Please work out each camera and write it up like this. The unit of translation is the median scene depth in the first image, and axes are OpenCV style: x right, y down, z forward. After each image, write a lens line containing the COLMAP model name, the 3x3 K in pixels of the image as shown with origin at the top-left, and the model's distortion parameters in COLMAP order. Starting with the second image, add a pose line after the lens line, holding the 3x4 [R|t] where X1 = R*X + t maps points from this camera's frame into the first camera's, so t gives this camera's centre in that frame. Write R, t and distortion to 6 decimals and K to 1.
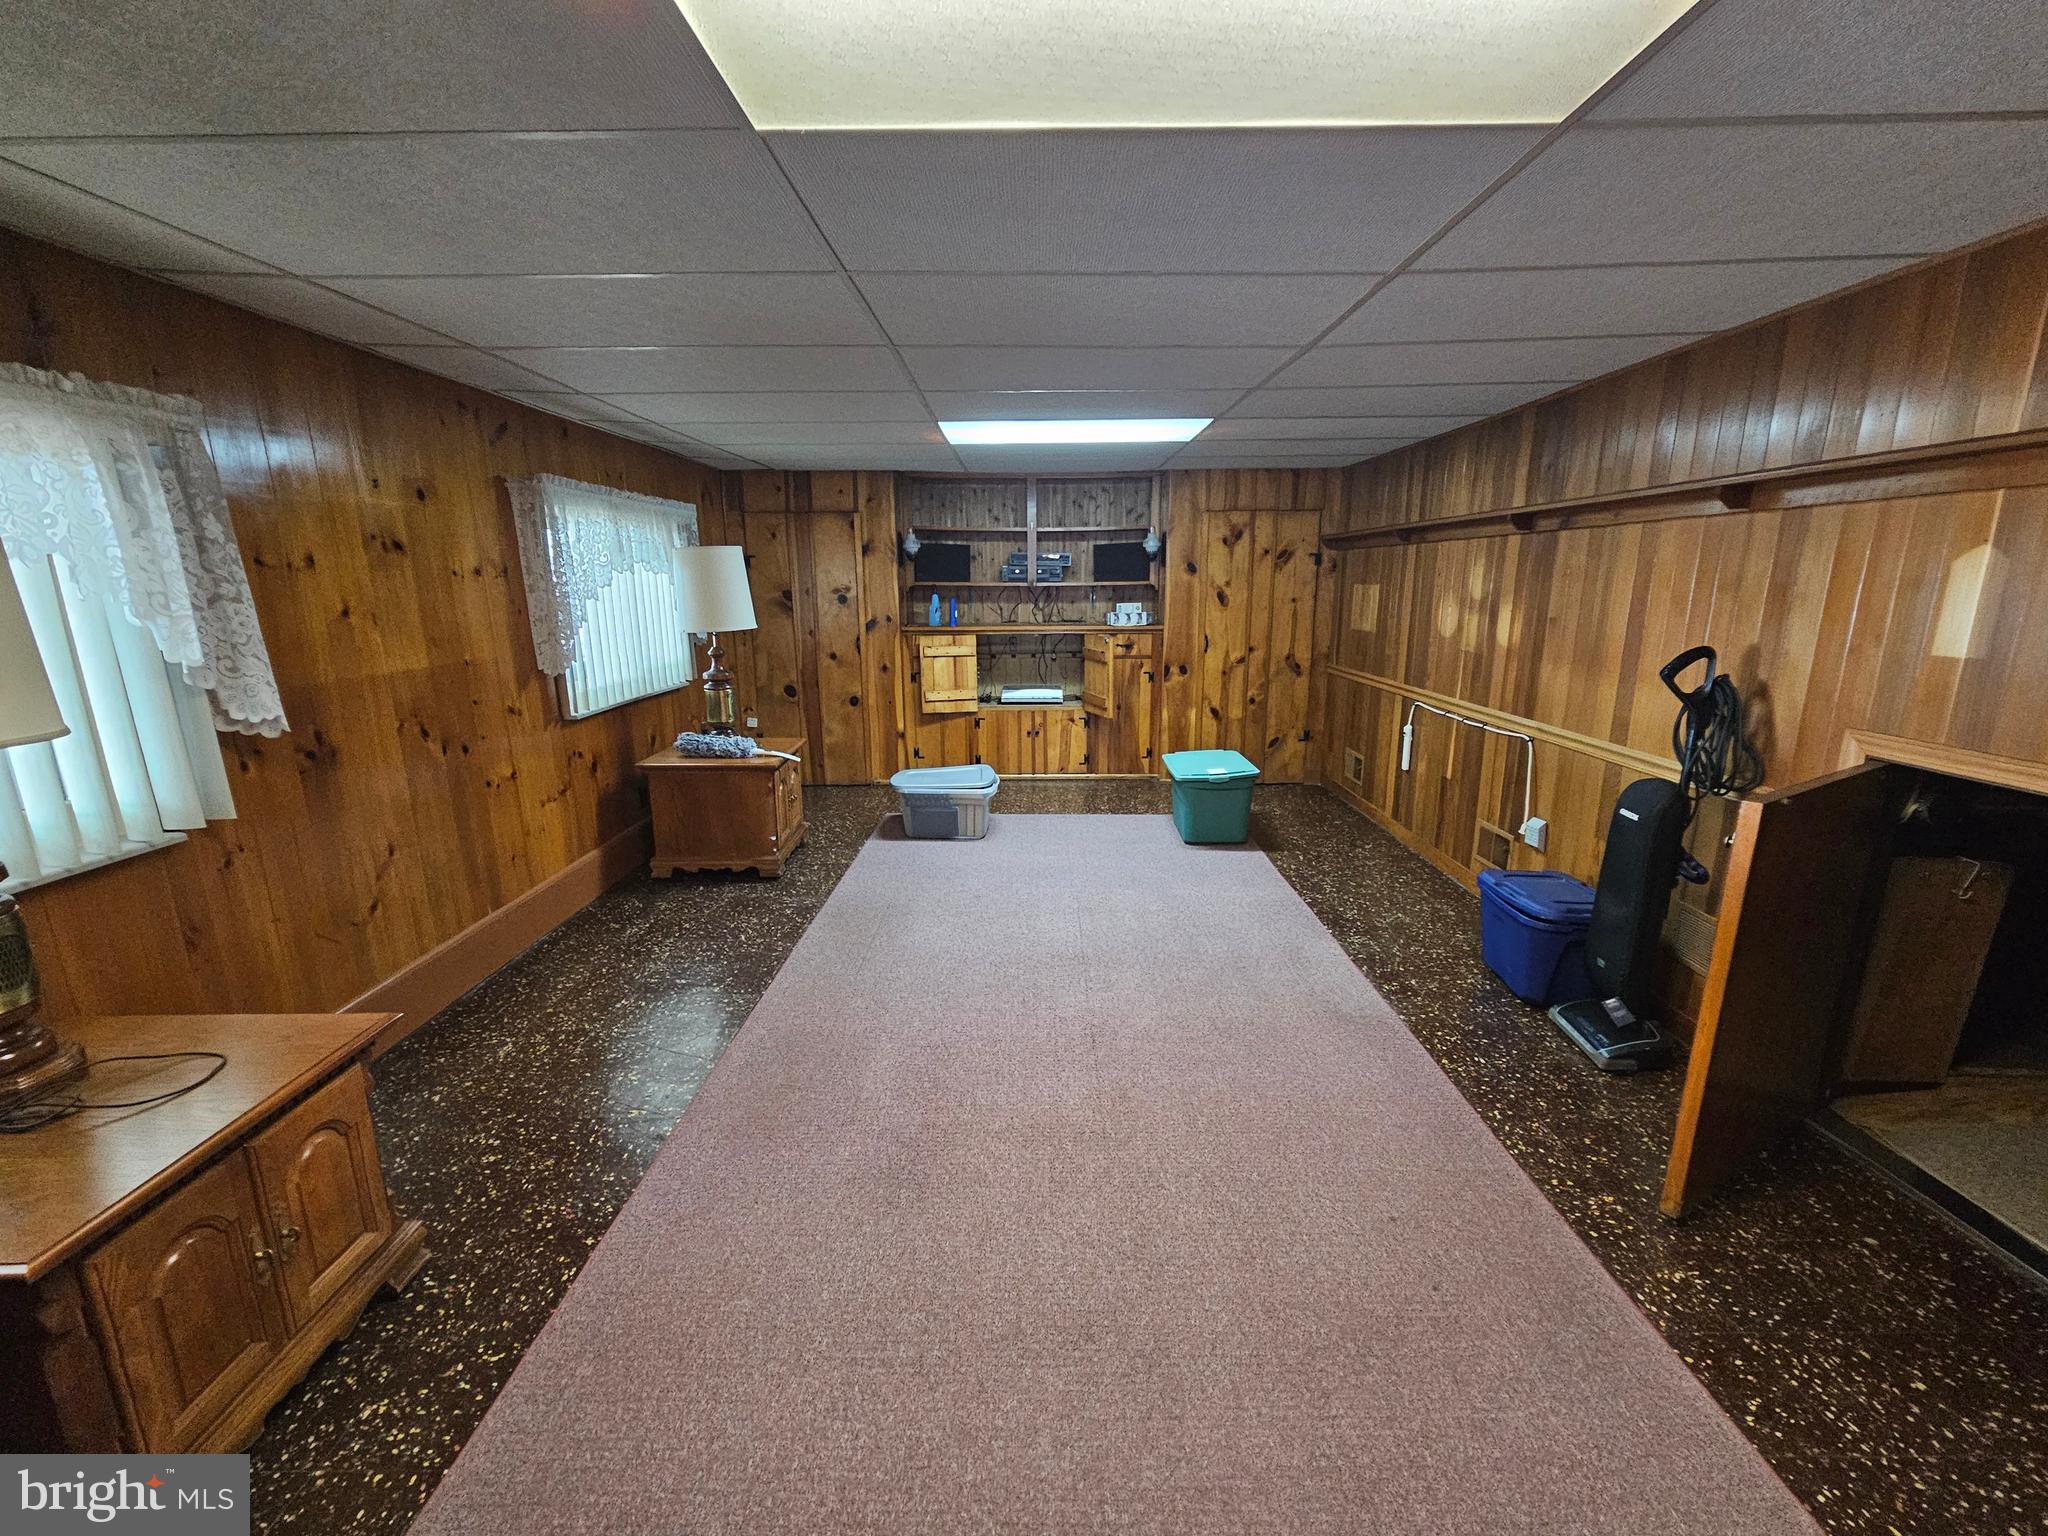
lens RADIAL K [[840.4, 0, 1035.3], [0, 840.4, 767.6], [0, 0, 1]] dist [-0.000103, 0.001711]
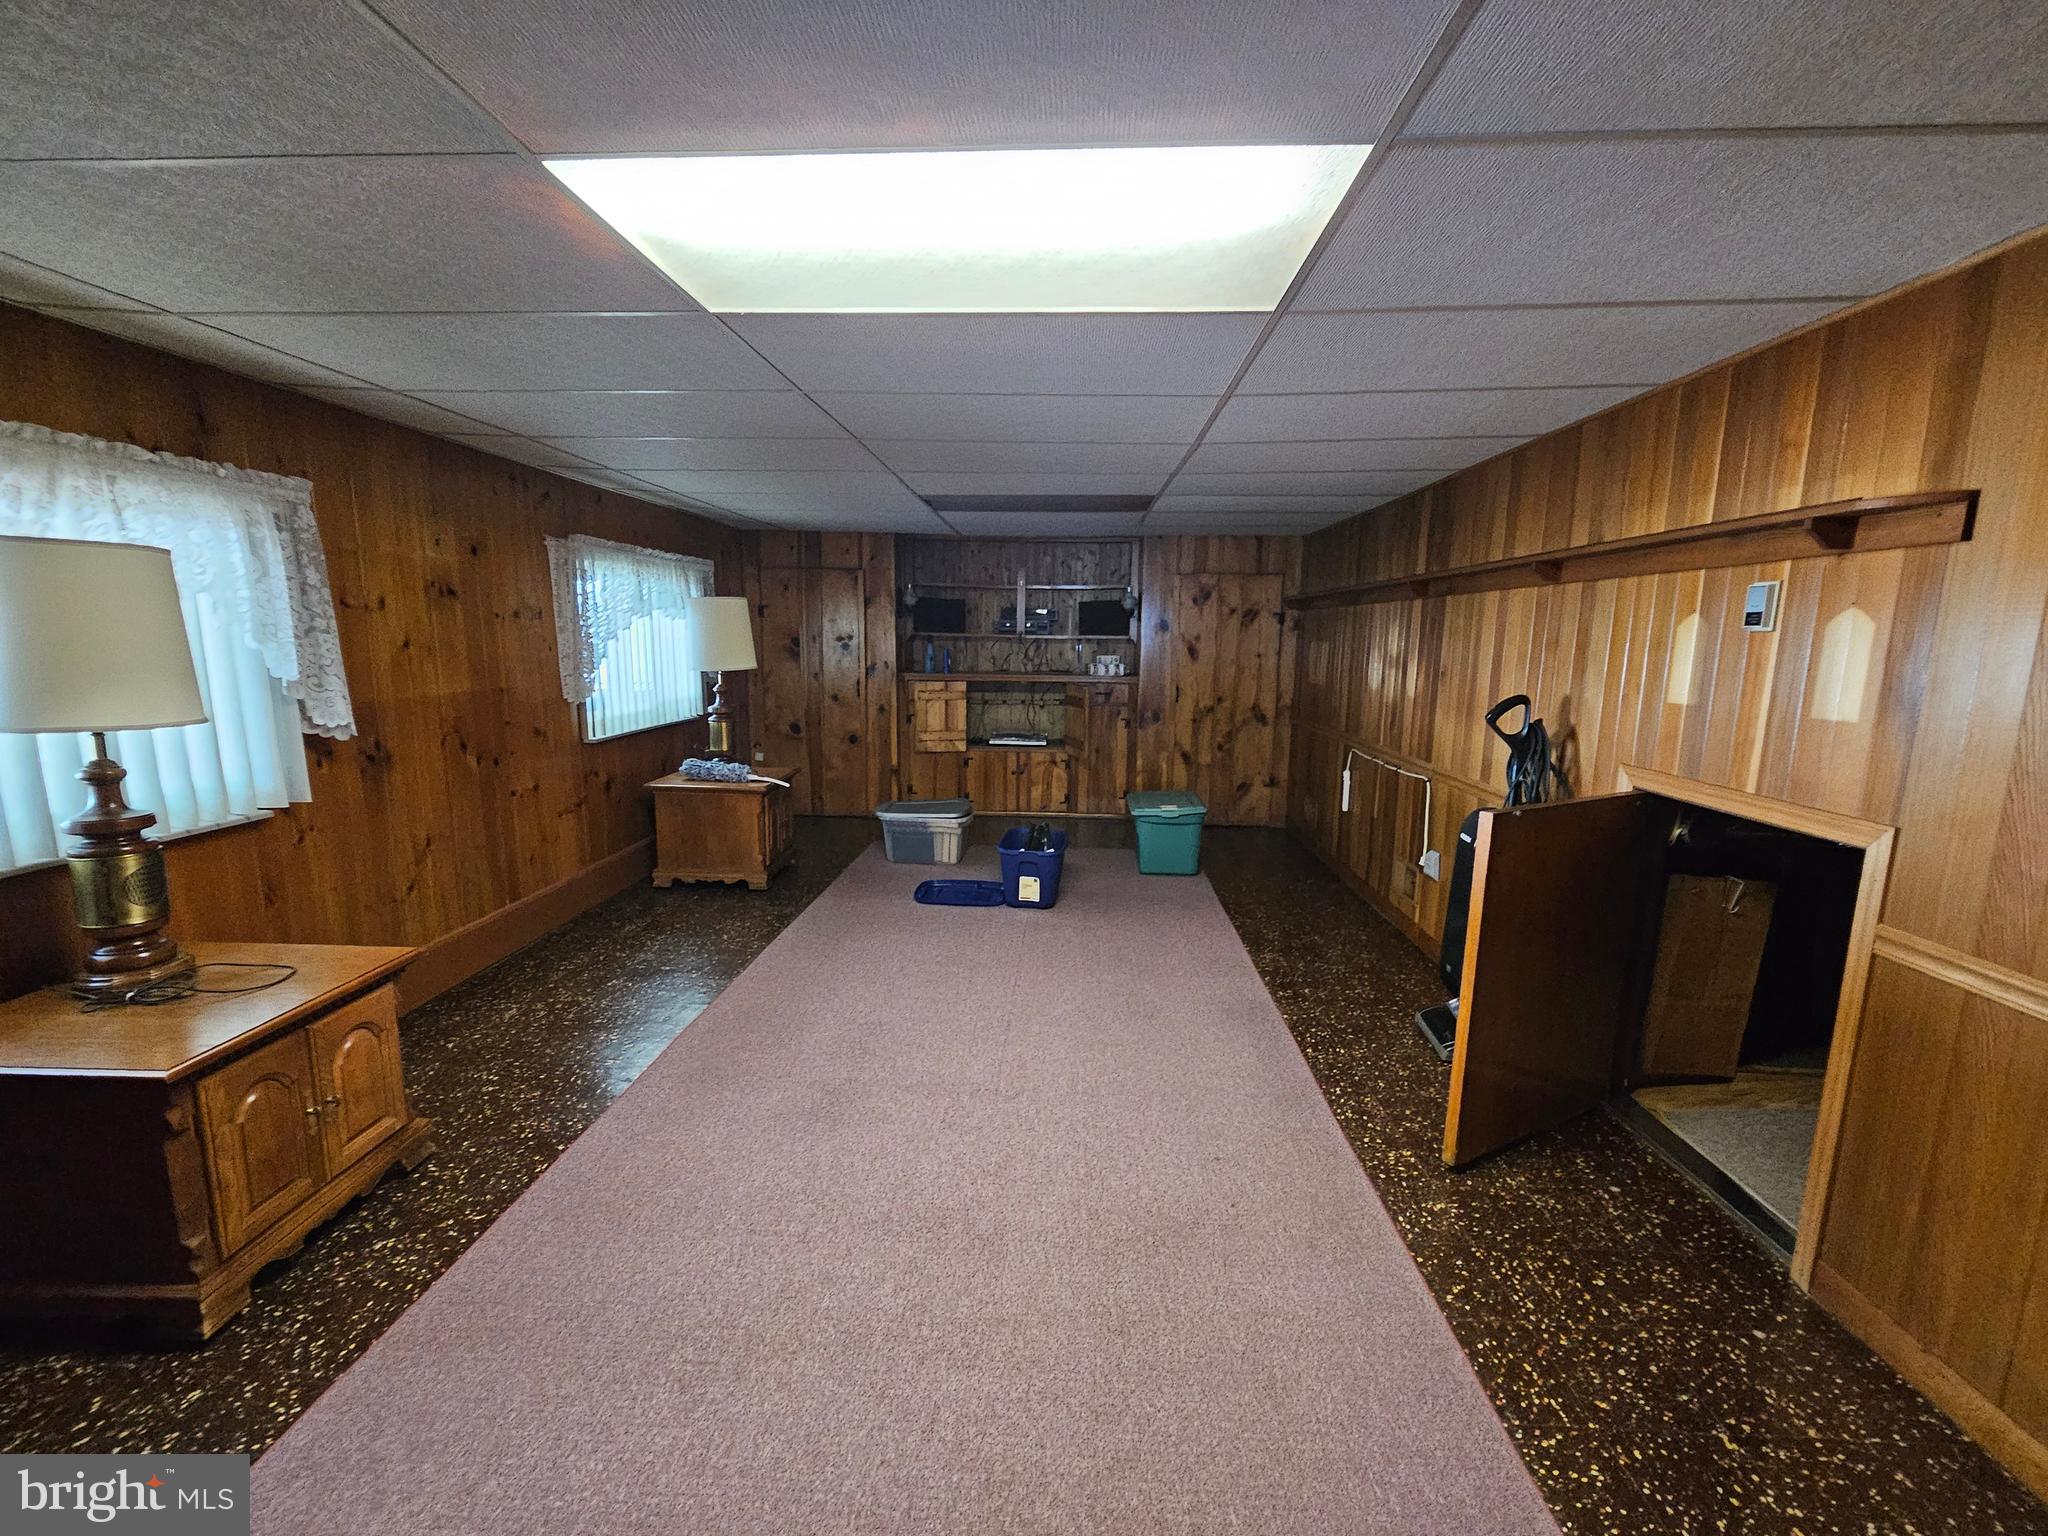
lens RADIAL K [[840.4, 0, 1035.3], [0, 840.4, 768.3], [0, 0, 1]] dist [-0.000103, 0.001711]
pose [[0.999012, 0.024936, -0.036788, 0.156397], [-0.027185, 0.997708, -0.061963, 0.049739], [0.035159, 0.062902, 0.997400, -0.192807]]
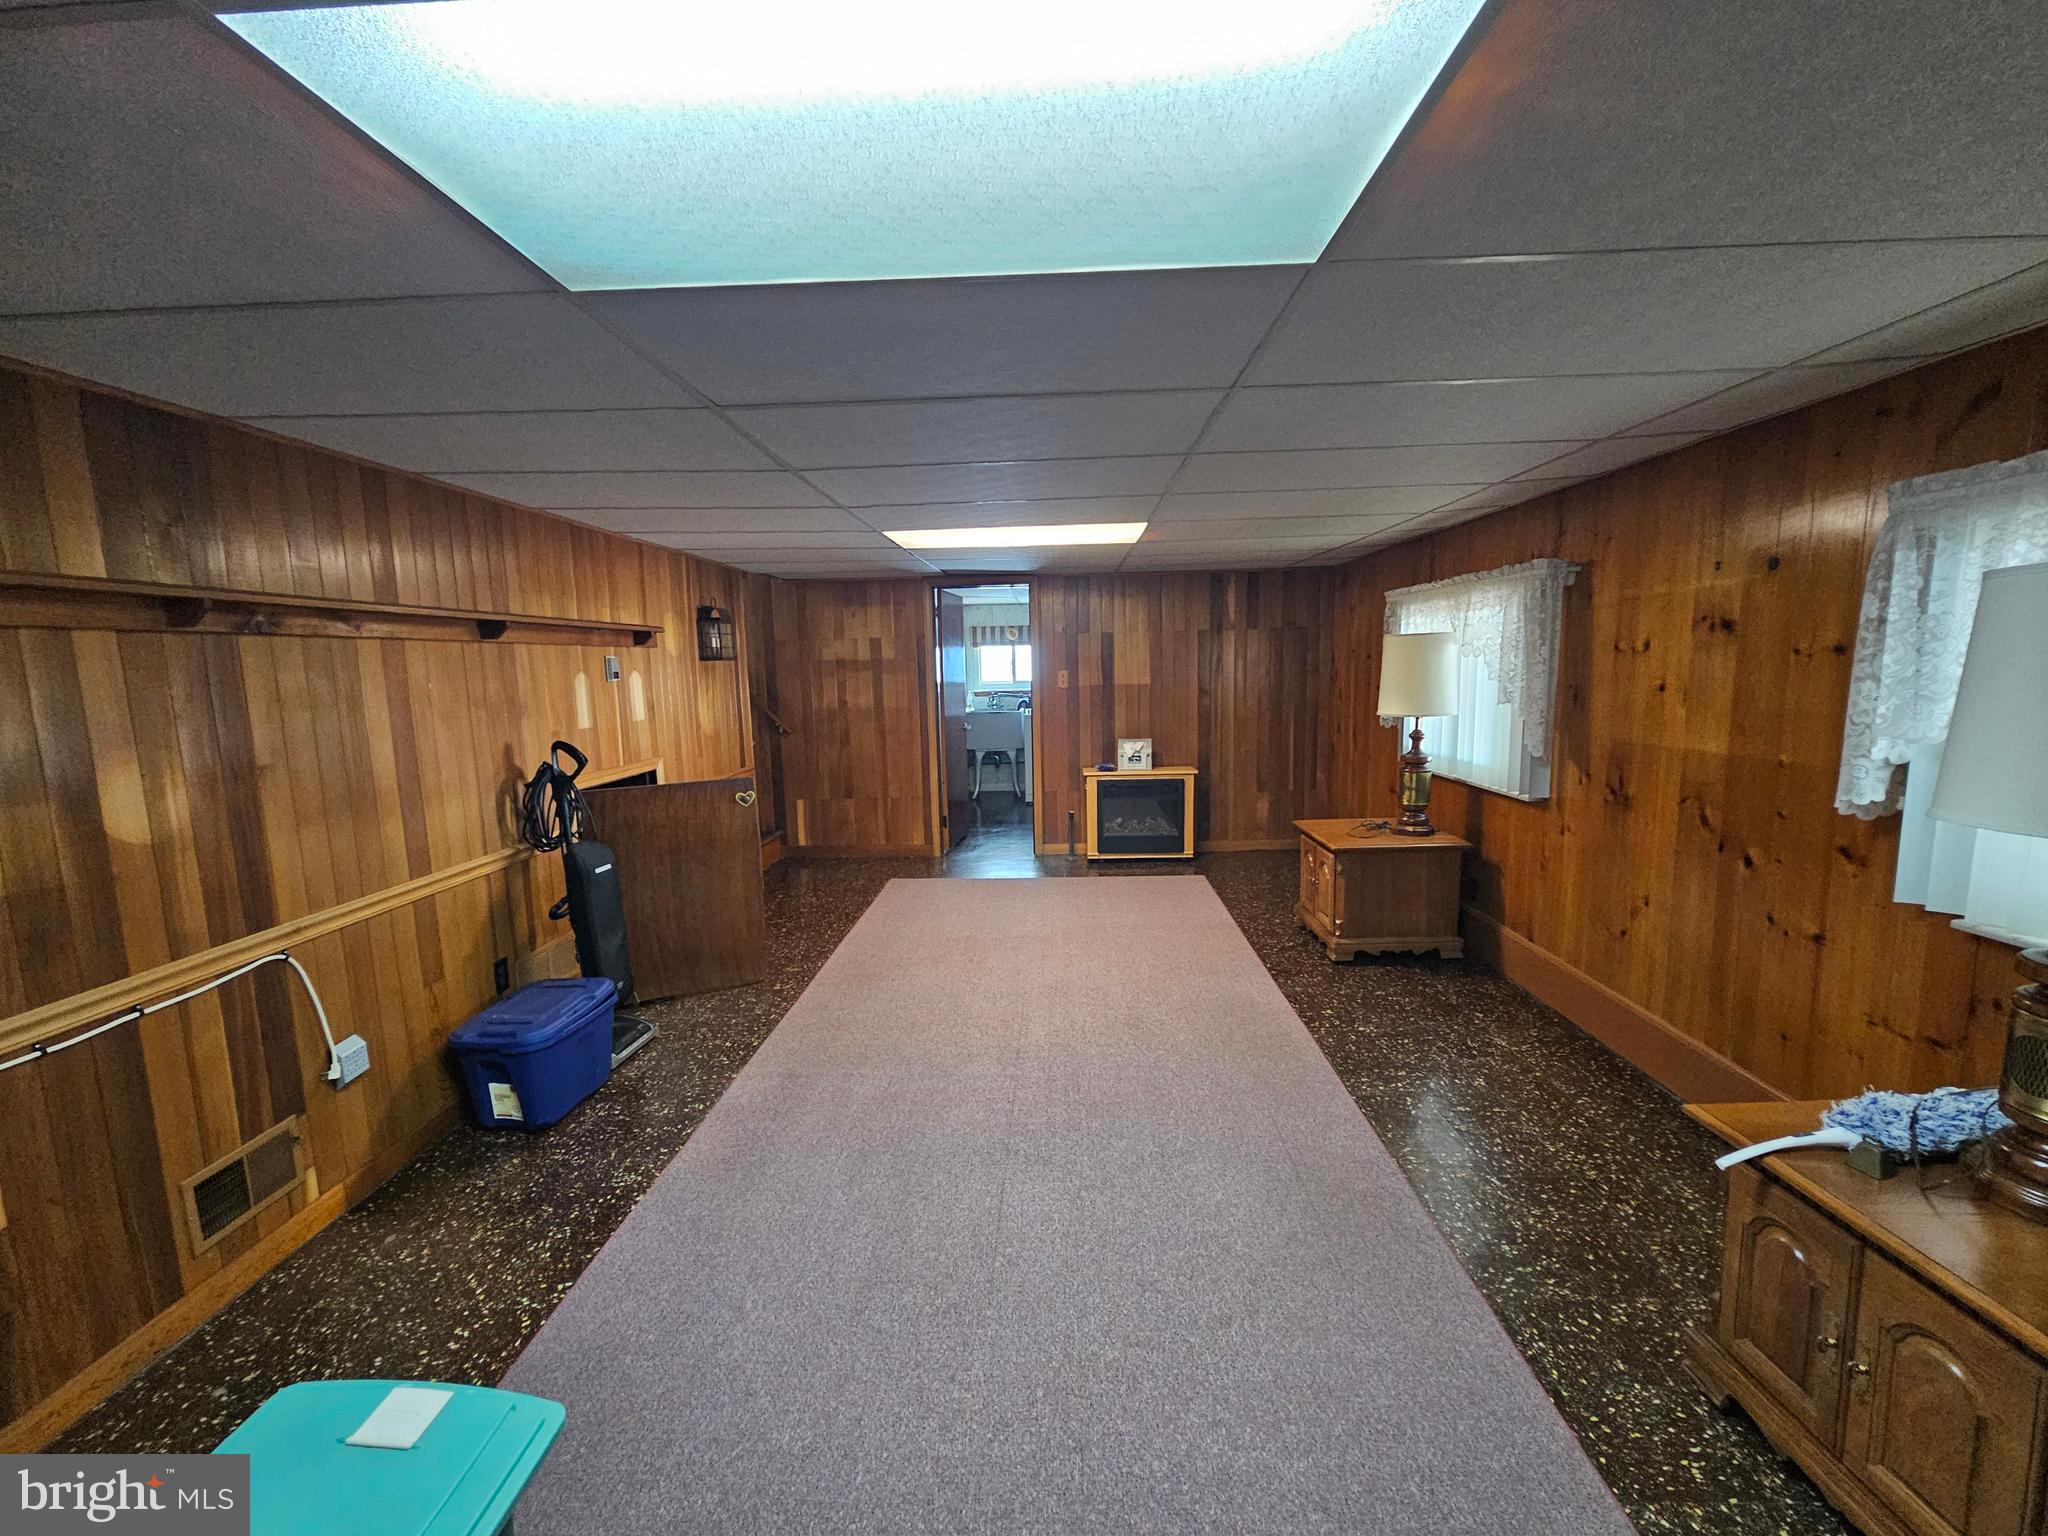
lens RADIAL K [[840.4, 0, 1028.9], [0, 840.4, 766.4], [0, 0, 1]] dist [-0.000103, 0.001711]
pose [[-0.999010, 0.025730, 0.036290, -0.001225], [0.036478, 0.940731, 0.337186, -0.521111], [-0.025463, 0.338176, -0.940738, 2.216808]]
